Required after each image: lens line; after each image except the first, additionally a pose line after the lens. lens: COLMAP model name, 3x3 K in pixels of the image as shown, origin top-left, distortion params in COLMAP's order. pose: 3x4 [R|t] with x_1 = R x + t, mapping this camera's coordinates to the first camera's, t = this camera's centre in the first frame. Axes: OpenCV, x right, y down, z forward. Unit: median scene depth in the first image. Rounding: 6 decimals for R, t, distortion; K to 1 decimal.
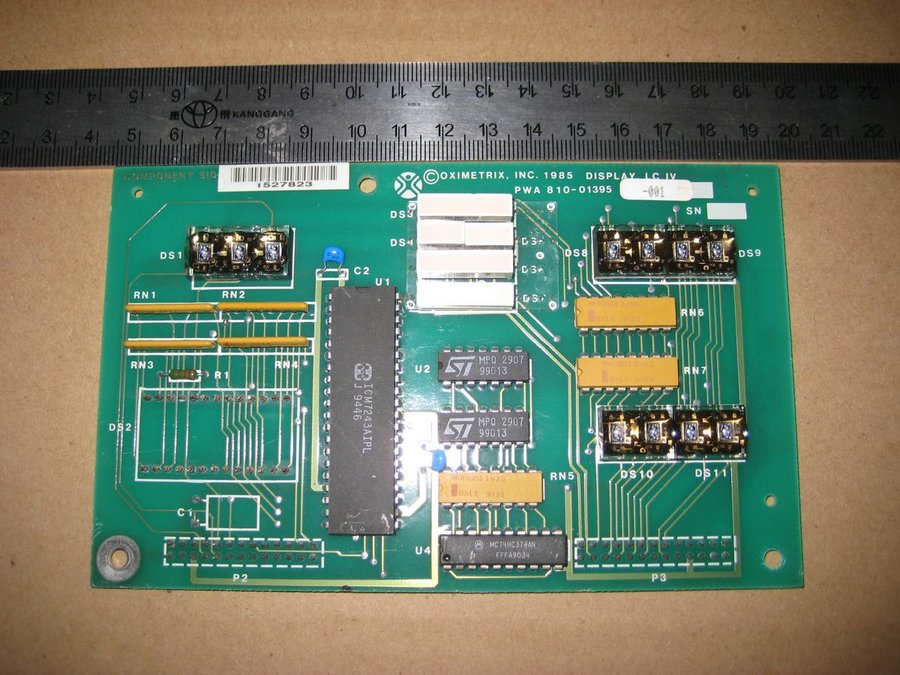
lens RADIAL K [[953.4, 0, 450.0], [0, 953.4, 337.5], [0, 0, 1]] dist [-0.136123, 0.004367]
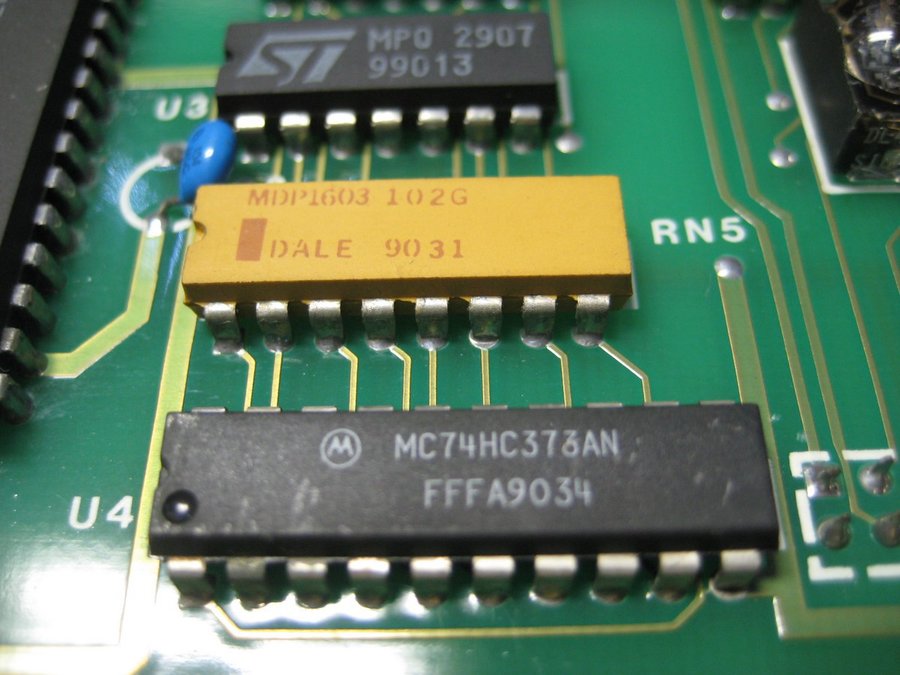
lens RADIAL K [[953.4, 0, 450.0], [0, 953.4, 337.5], [0, 0, 1]] dist [-0.136123, 0.004367]
pose [[0.999768, -0.014145, -0.016243, 0.056524], [0.007005, 0.926652, -0.375855, 0.268719], [0.020368, 0.375654, 0.926536, 0.785679]]
